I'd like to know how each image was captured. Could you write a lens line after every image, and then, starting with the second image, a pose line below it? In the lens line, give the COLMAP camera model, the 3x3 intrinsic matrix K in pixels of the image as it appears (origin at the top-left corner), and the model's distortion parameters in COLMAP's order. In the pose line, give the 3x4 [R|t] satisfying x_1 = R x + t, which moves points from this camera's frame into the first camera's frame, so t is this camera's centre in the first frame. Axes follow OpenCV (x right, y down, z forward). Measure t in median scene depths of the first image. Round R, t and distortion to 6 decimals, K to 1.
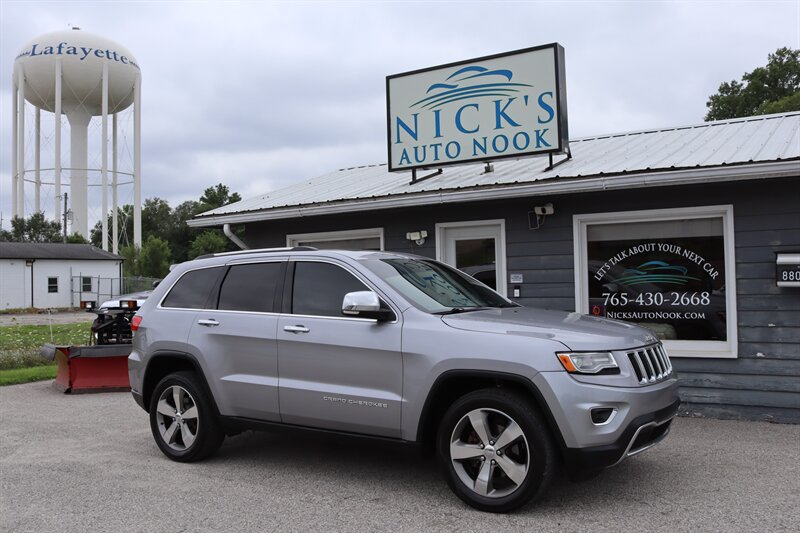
lens RADIAL K [[725.6, 0, 400.0], [0, 725.6, 266.5], [0, 0, 1]] dist [-0.153206, 0.159245]
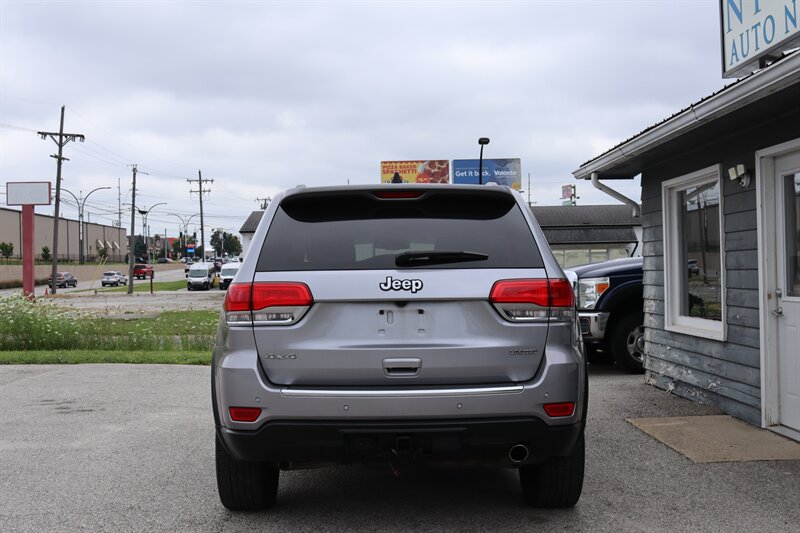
lens RADIAL K [[965.6, 0, 400.0], [0, 965.6, 266.5], [0, 0, 1]] dist [-0.113186, 0.231254]
pose [[0.571527, 0.006376, -0.820558, 0.572608], [0.022715, 0.999464, 0.023587, 0.014566], [0.820269, -0.032120, 0.571076, 0.277205]]
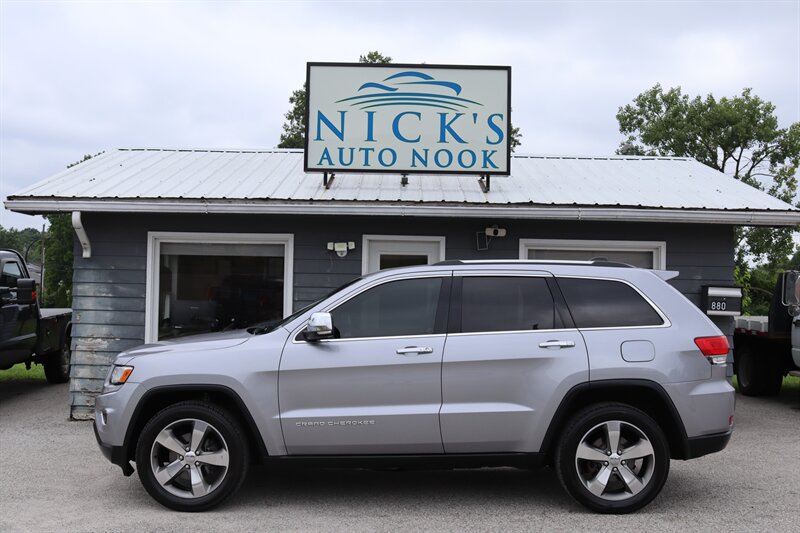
lens RADIAL K [[882.6, 0, 400.0], [0, 882.6, 266.5], [0, 0, 1]] dist [-0.119081, 0.166611]
pose [[0.832829, 0.054719, 0.550820, -0.541837], [-0.048300, 0.998490, -0.026163, 0.008143], [-0.551419, -0.004816, 0.834214, 0.044420]]
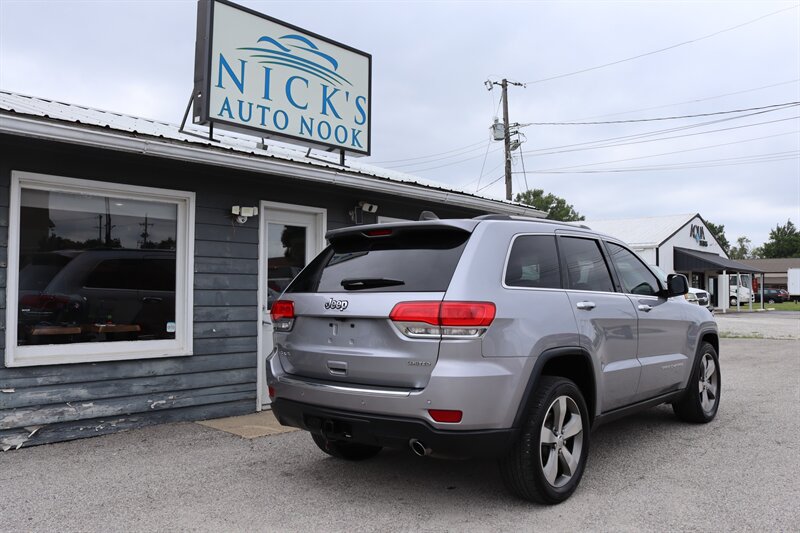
lens RADIAL K [[687.9, 0, 393.9], [0, 687.9, 265.6], [0, 0, 1]] dist [-0.156707, 0.132122]
pose [[0.130207, 0.060268, 0.989653, -0.722489], [-0.028741, 0.997961, -0.056993, 0.057198], [-0.991070, -0.021023, 0.131673, 0.769528]]
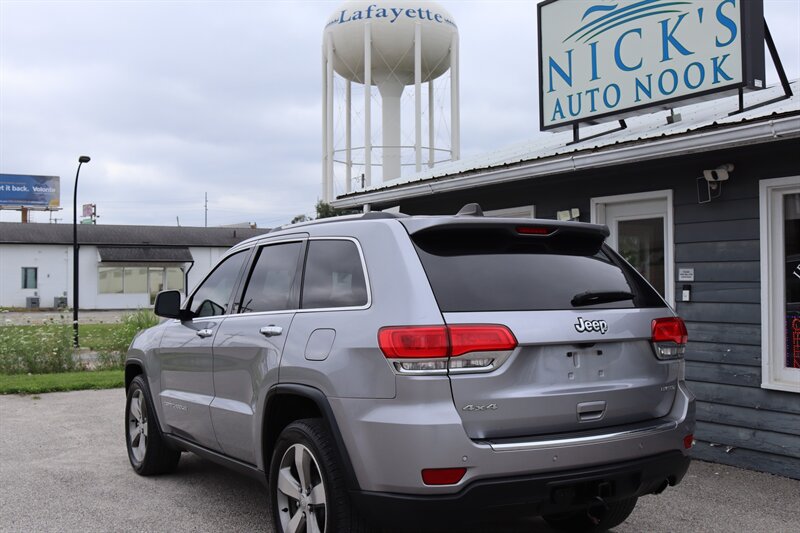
lens RADIAL K [[882.6, 0, 400.0], [0, 882.6, 266.5], [0, 0, 1]] dist [-0.119081, 0.166611]
pose [[0.908154, 0.009514, -0.418528, 0.253411], [-0.005796, 0.999932, 0.010155, 0.001784], [0.418596, -0.006796, 0.908147, 0.118790]]
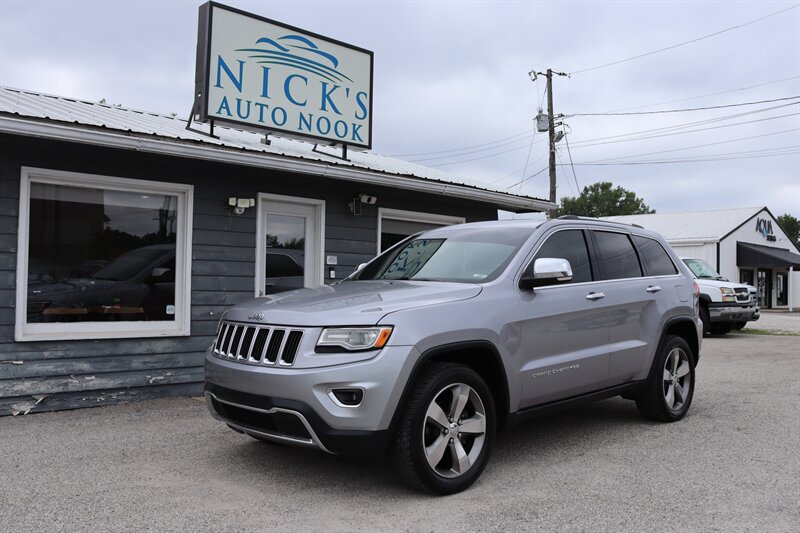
lens RADIAL K [[707.6, 0, 400.0], [0, 707.6, 266.5], [0, 0, 1]] dist [-0.159303, 0.141779]
pose [[0.212422, 0.053020, 0.975739, -0.768231], [-0.039046, 0.998190, -0.045739, 0.065253], [-0.976398, -0.028383, 0.214108, 0.667330]]
